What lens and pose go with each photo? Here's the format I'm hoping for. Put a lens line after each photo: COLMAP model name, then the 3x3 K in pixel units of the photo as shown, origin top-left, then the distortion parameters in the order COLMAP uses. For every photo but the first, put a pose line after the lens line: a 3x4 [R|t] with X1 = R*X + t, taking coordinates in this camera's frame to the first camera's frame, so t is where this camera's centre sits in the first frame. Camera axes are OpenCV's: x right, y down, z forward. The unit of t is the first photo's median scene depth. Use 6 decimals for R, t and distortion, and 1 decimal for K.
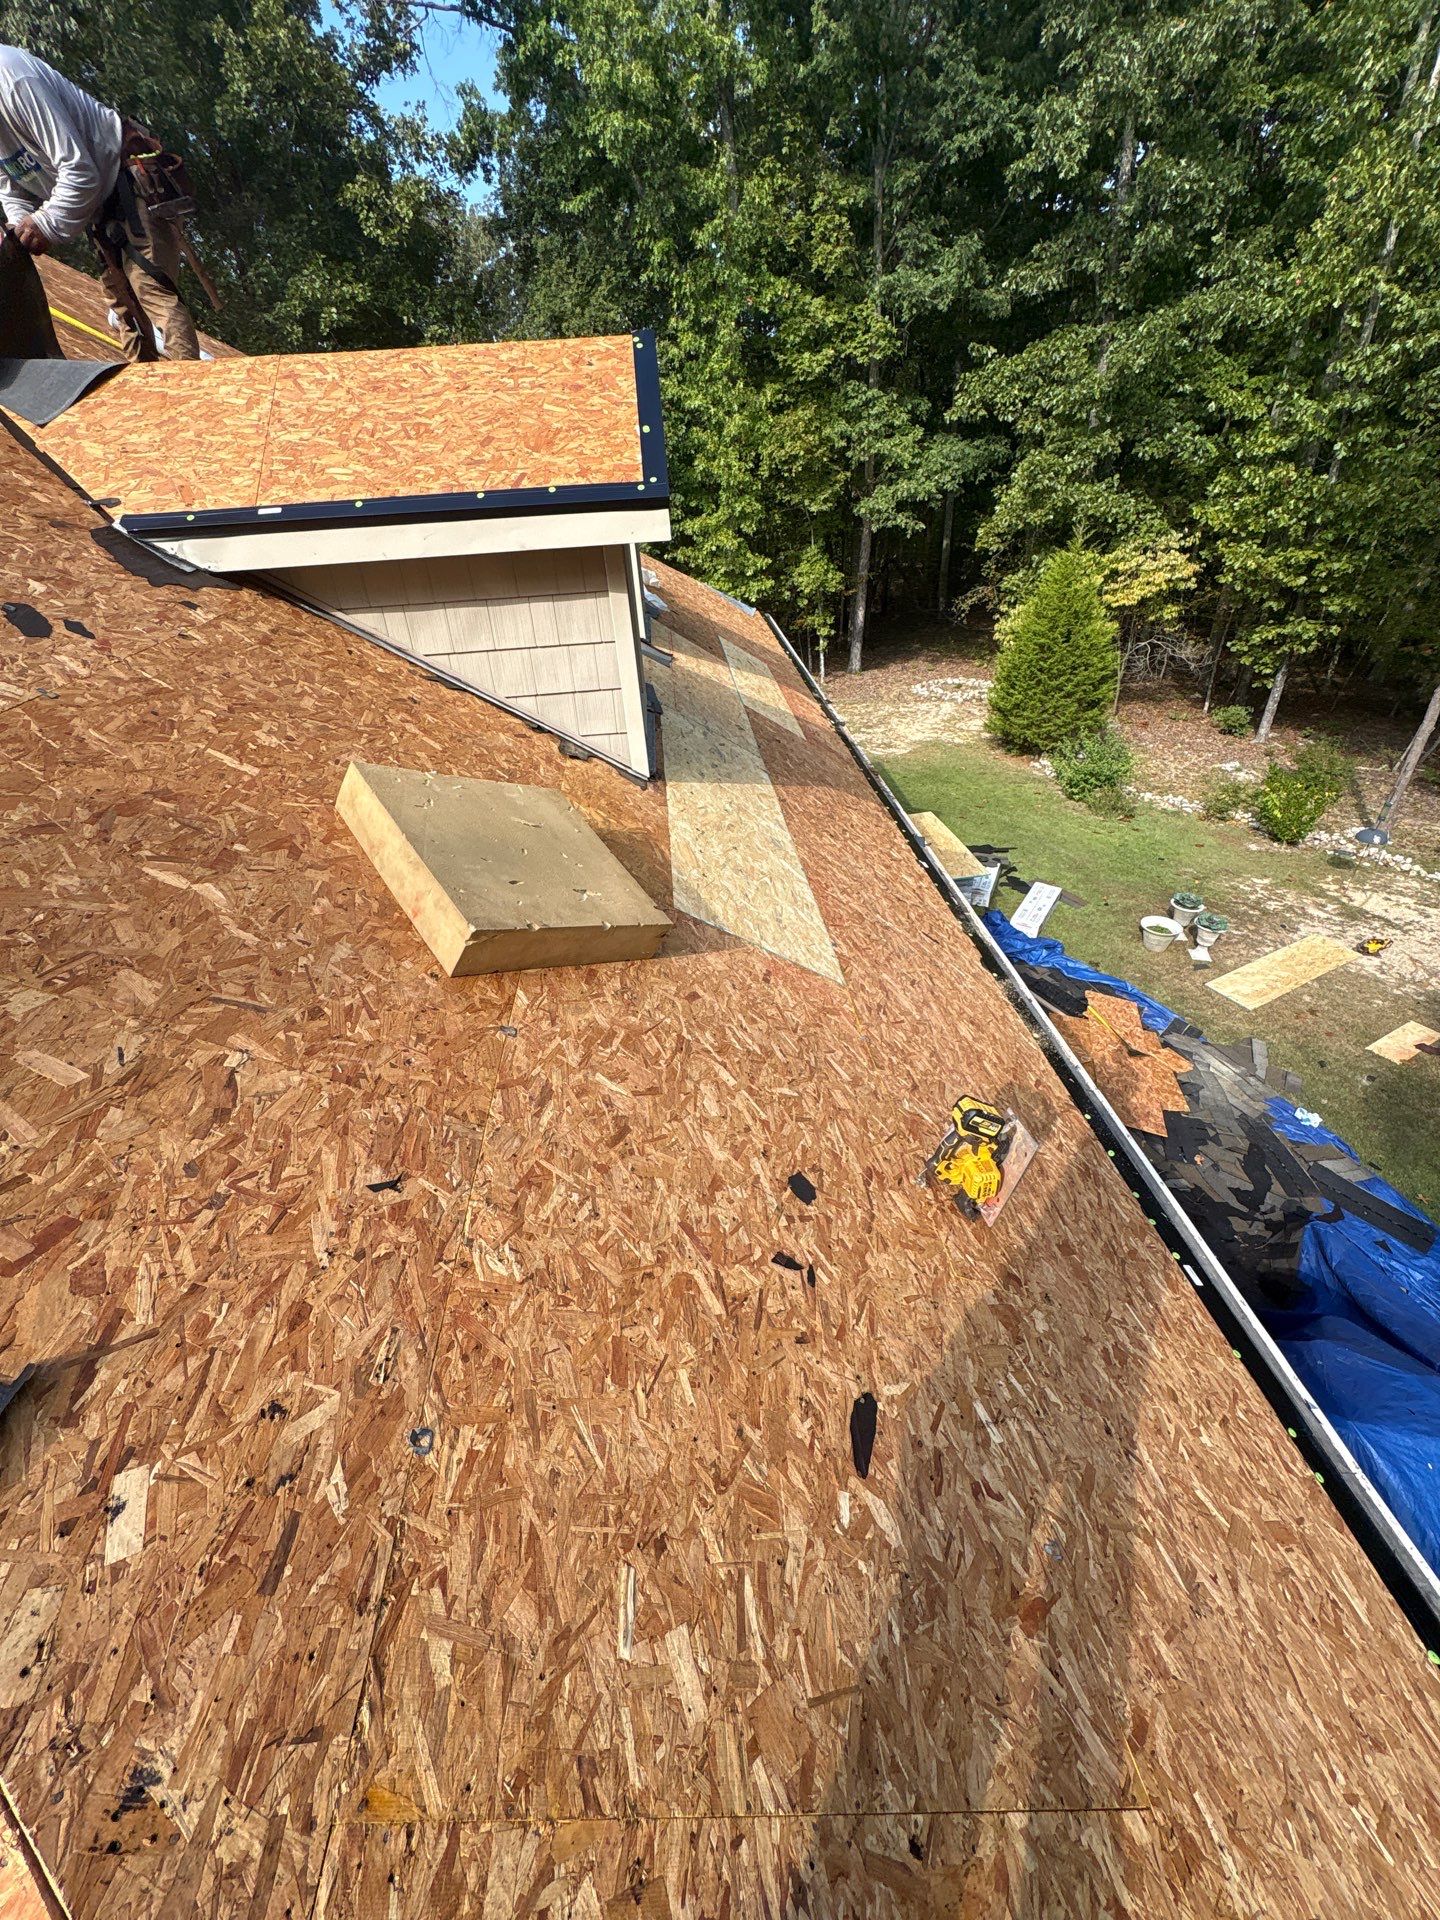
lens RADIAL K [[762.3, 0, 715.1], [0, 762.3, 961.9], [0, 0, 1]] dist [0.000701, -0.000233]
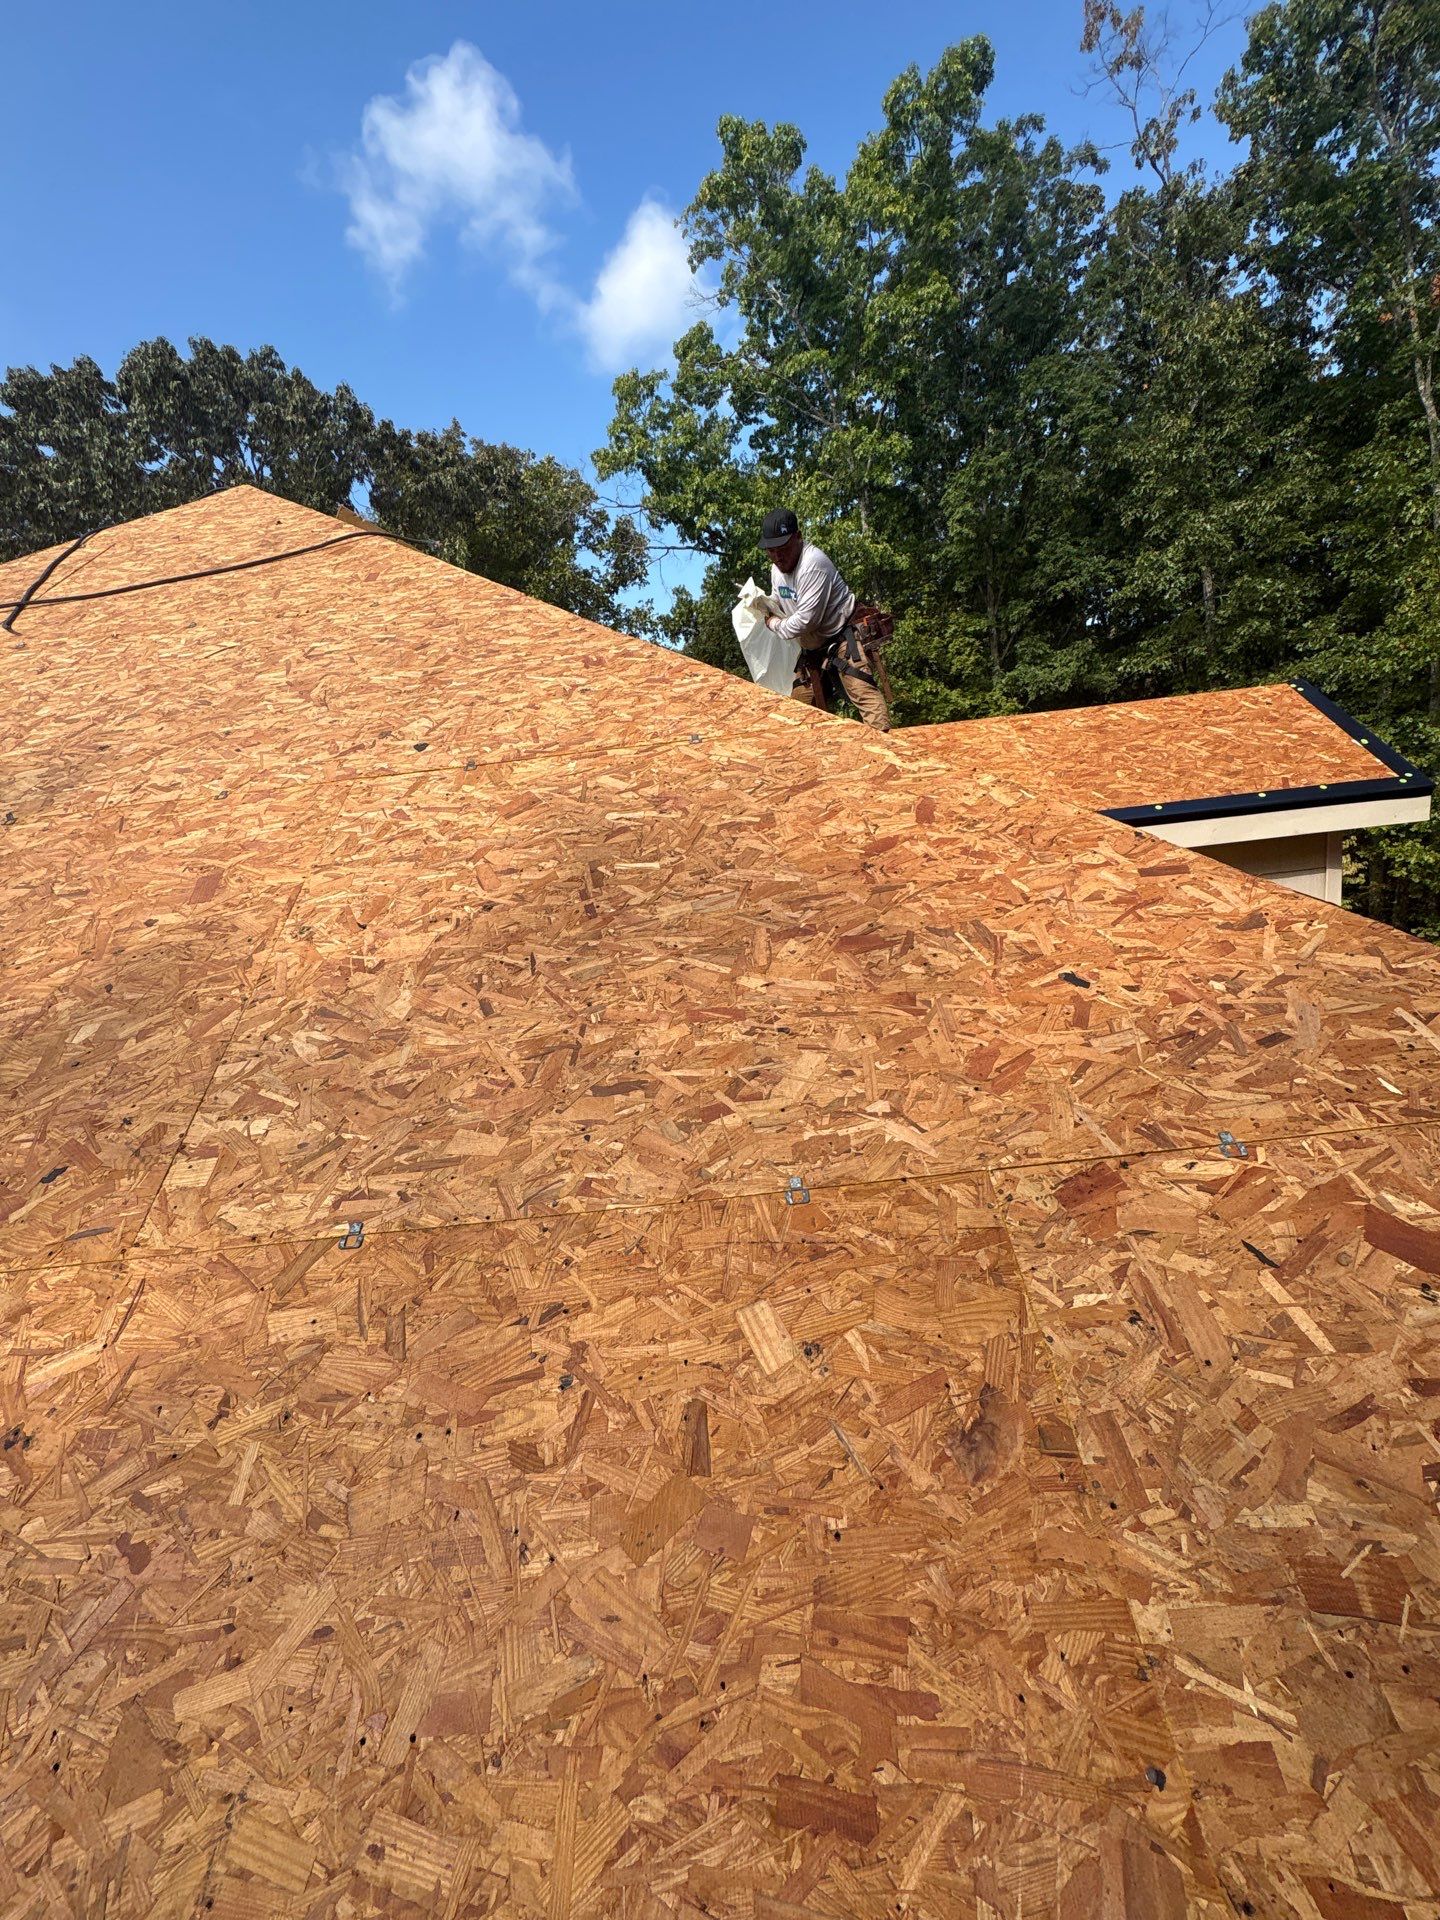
lens RADIAL K [[762.3, 0, 723.9], [0, 762.3, 964.4], [0, 0, 1]] dist [0.000701, -0.000233]
pose [[0.993863, -0.037558, -0.104049, -0.554691], [-0.004706, 0.925389, -0.378990, 0.040595], [0.110520, 0.377154, 0.919533, -0.036262]]
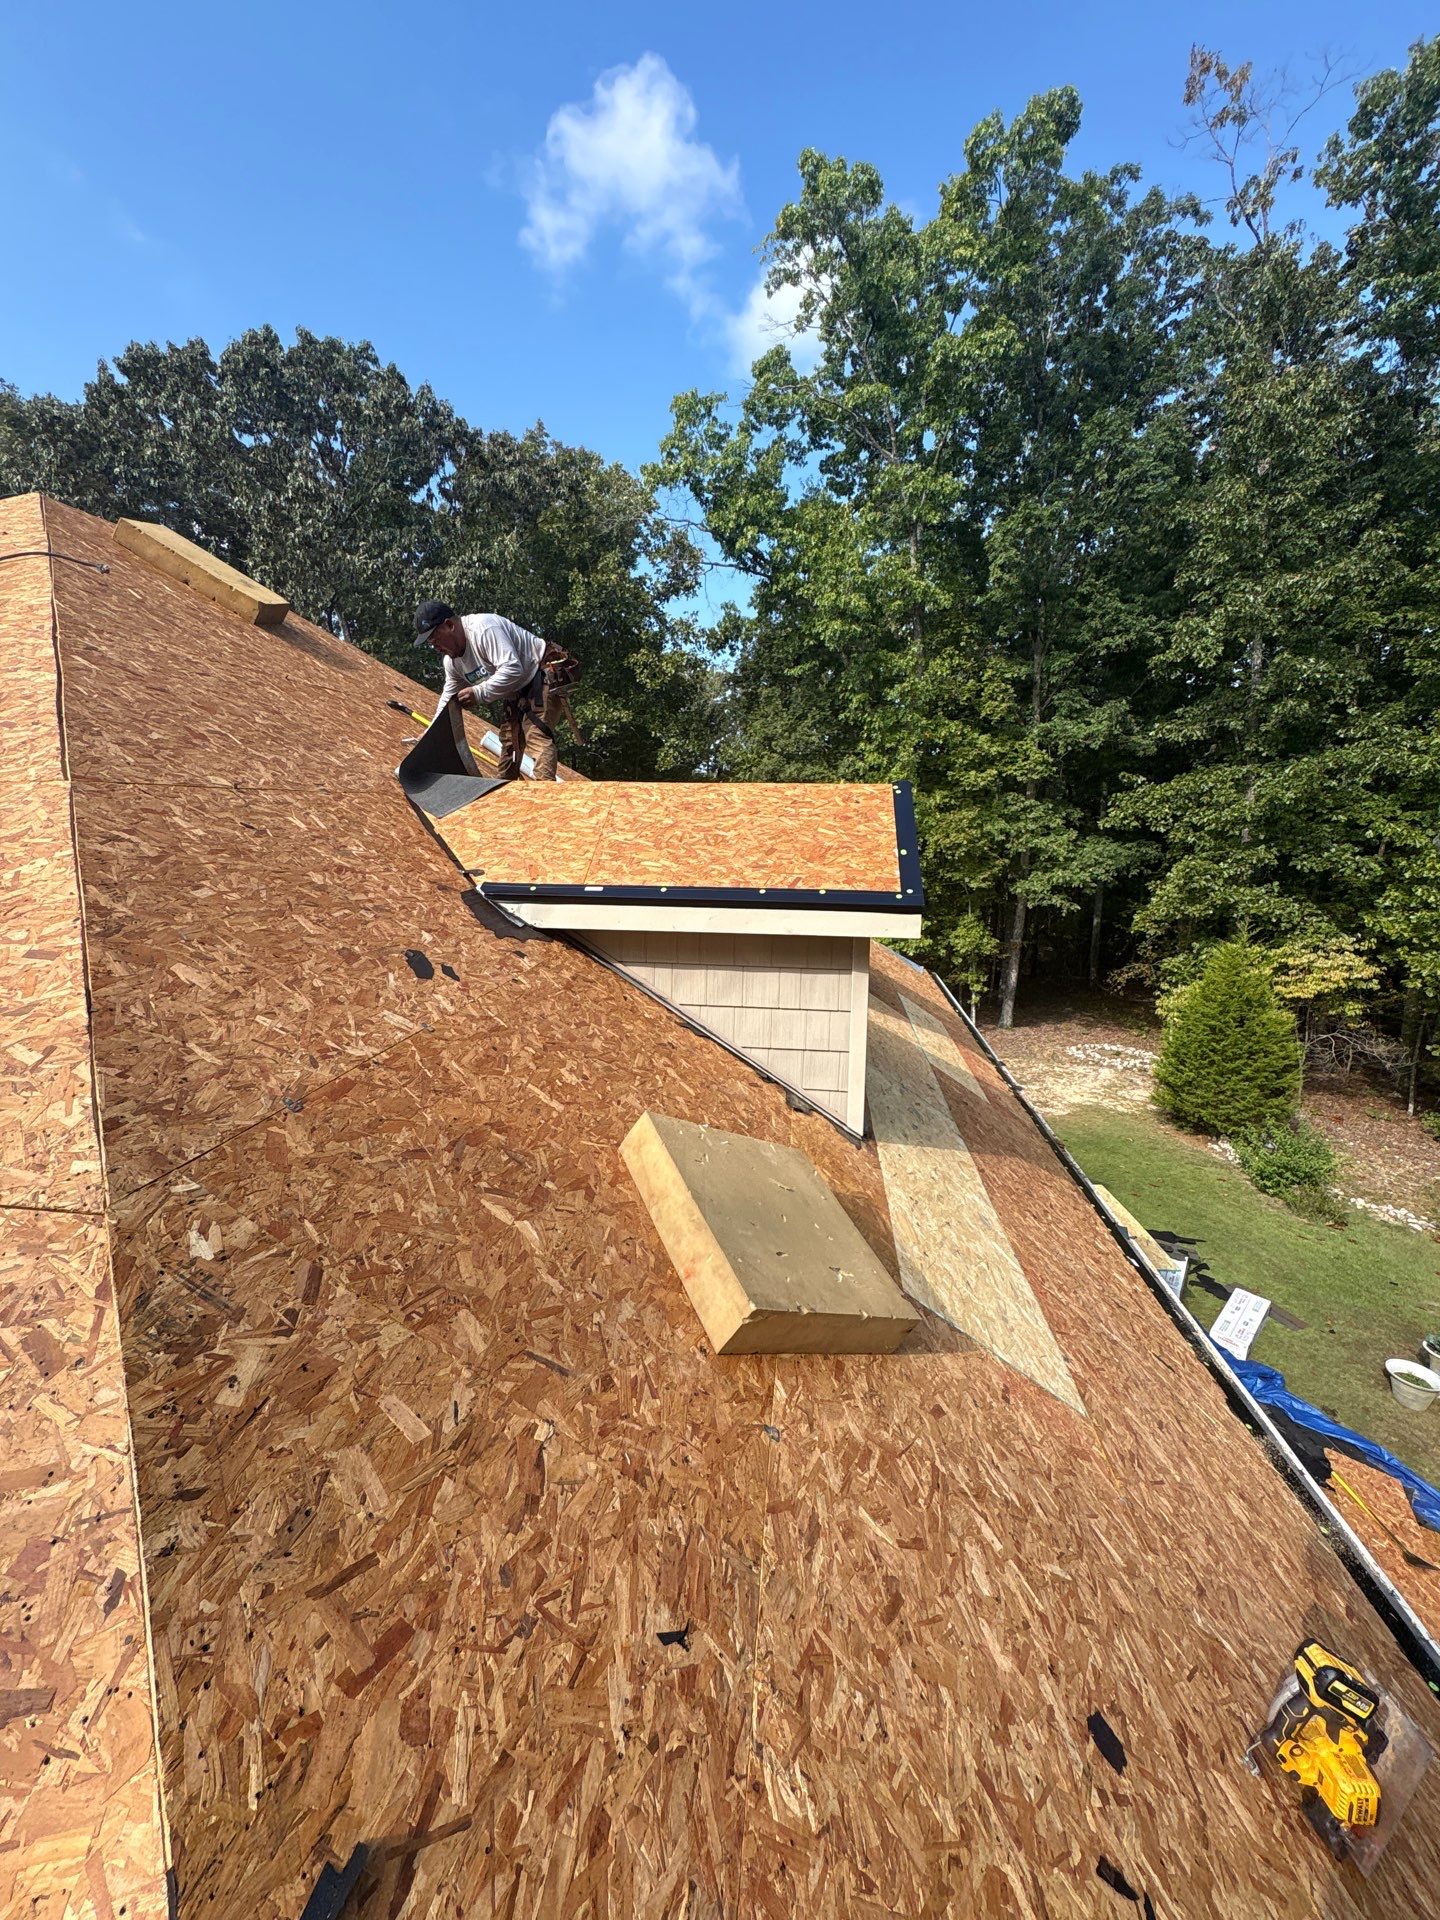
lens RADIAL K [[762.3, 0, 716.5], [0, 762.3, 964.9], [0, 0, 1]] dist [0.000701, -0.000233]
pose [[0.977155, 0.101888, -0.186512, -0.078215], [-0.167547, 0.909224, -0.381103, -0.021518], [0.130751, 0.403646, 0.905524, -0.025192]]
